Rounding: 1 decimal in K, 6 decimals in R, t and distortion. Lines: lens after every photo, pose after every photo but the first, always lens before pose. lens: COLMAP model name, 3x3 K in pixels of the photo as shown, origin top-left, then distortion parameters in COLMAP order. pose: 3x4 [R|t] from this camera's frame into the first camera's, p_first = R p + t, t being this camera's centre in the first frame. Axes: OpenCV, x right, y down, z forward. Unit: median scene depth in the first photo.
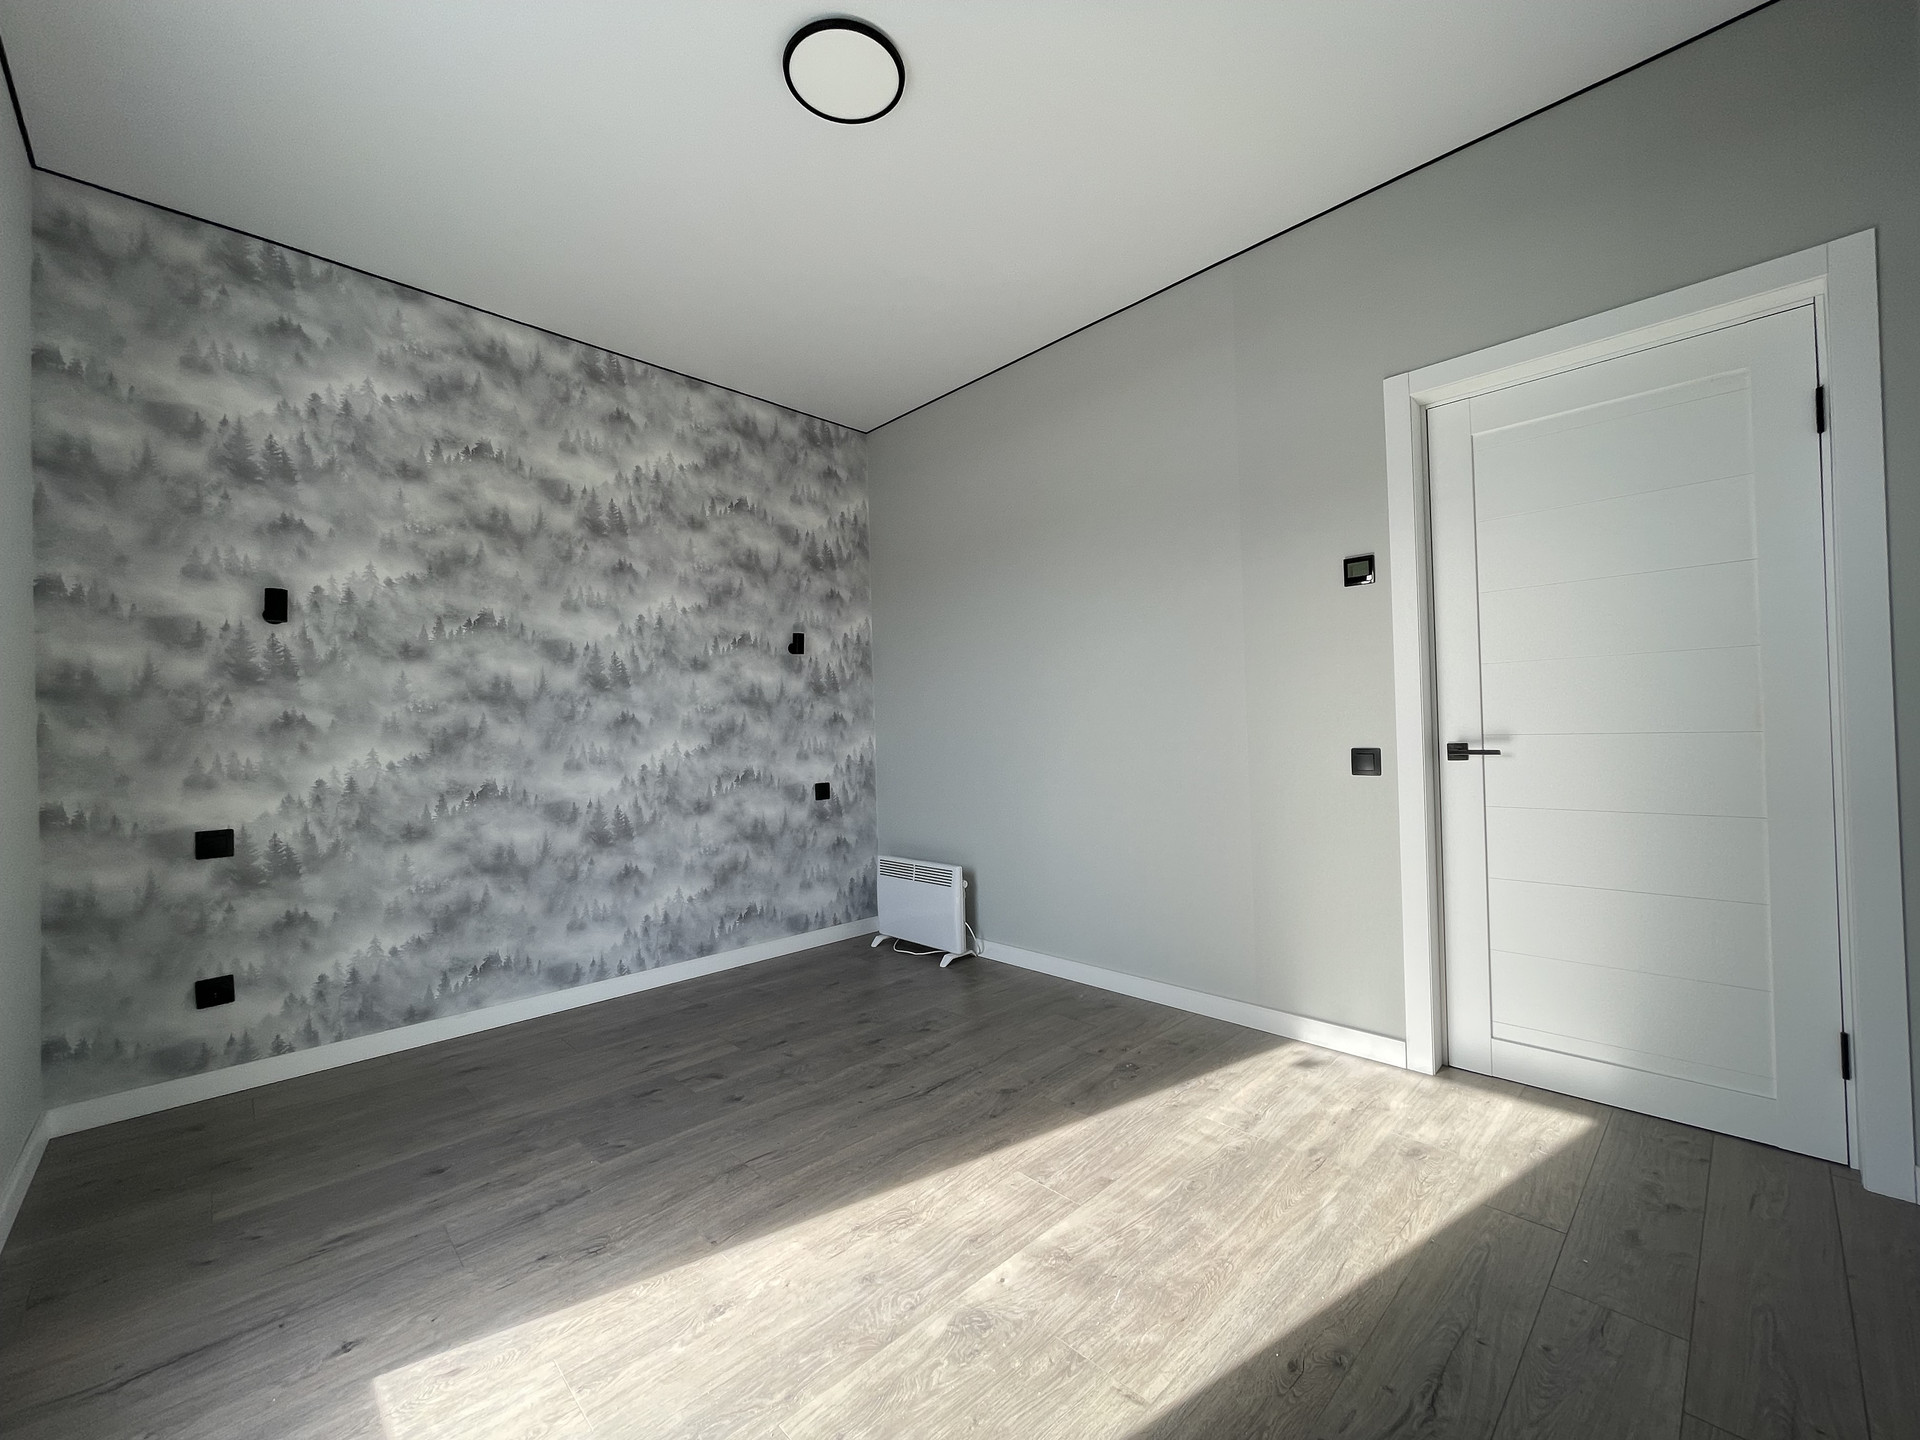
lens RADIAL K [[766.6, 0, 966.5], [0, 766.6, 721.2], [0, 0, 1]] dist [-0.003776, -0.000500]
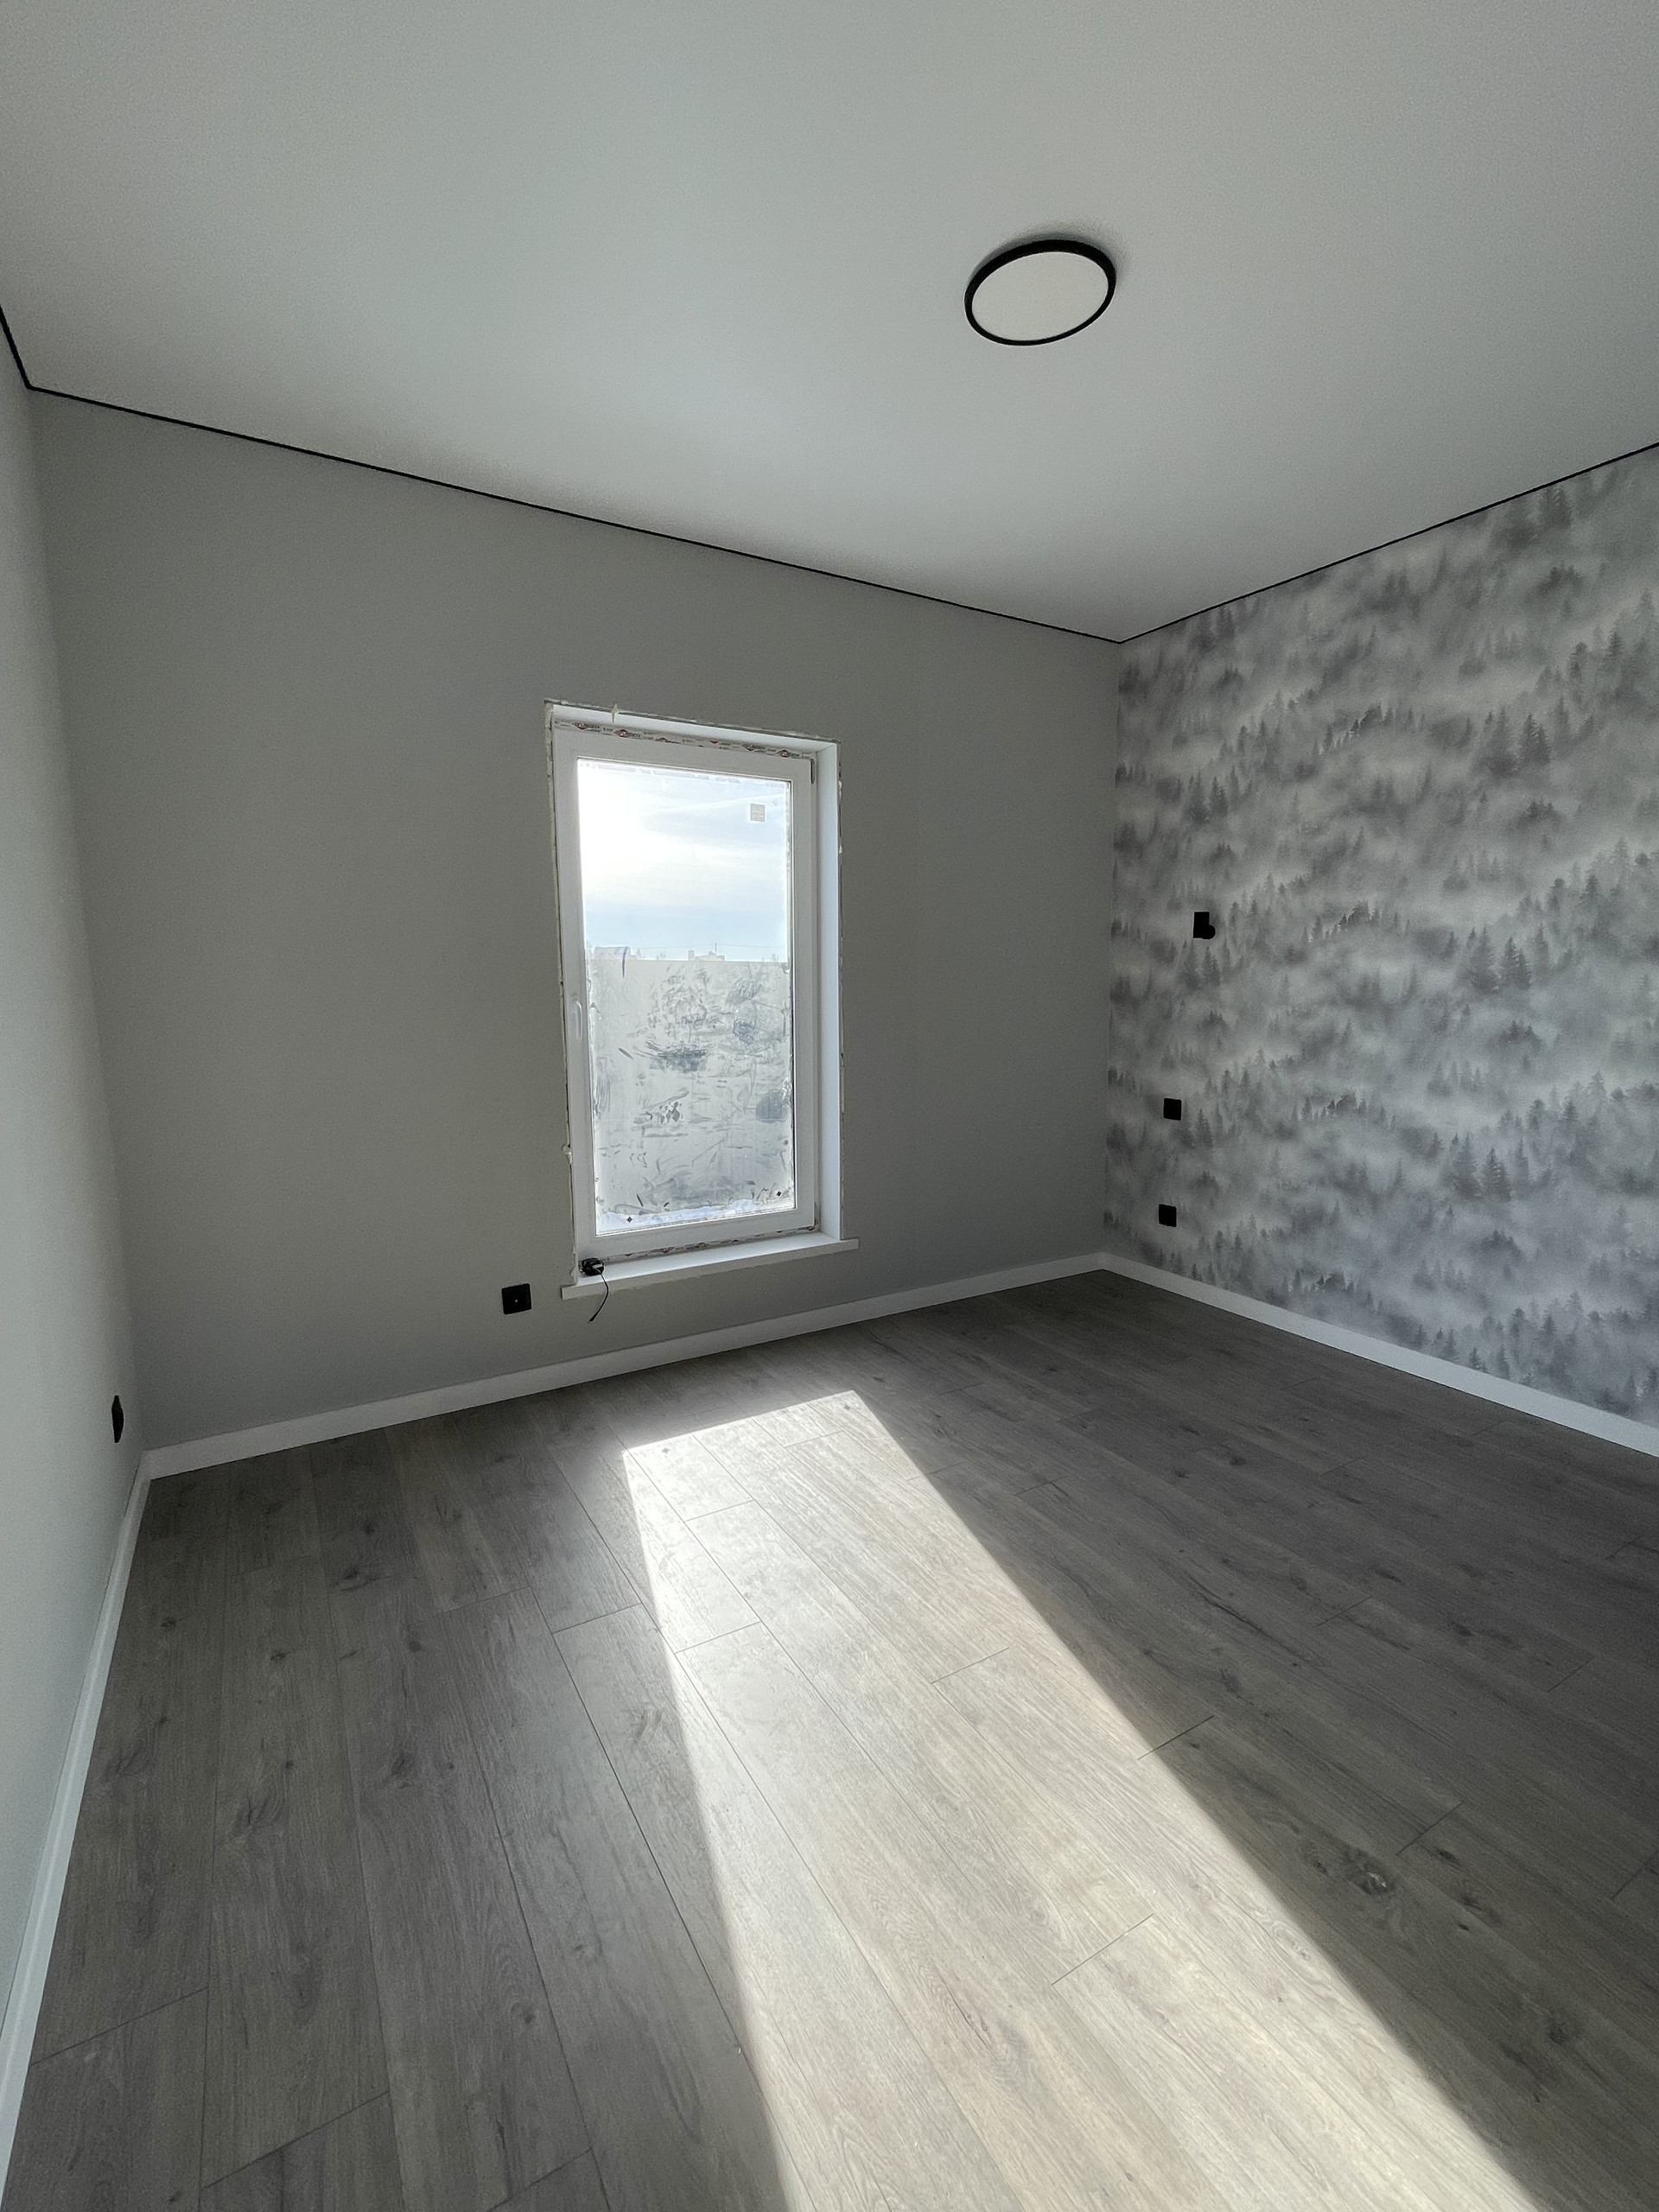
lens RADIAL K [[990.4, 0, 841.3], [0, 990.4, 1105.4], [0, 0, 1]] dist [0.000764, -0.000071]
pose [[-0.229881, 0.155799, -0.960667, 0.744649], [0.021904, 0.987681, 0.154938, -0.116352], [0.972972, 0.014575, -0.230461, 0.753352]]
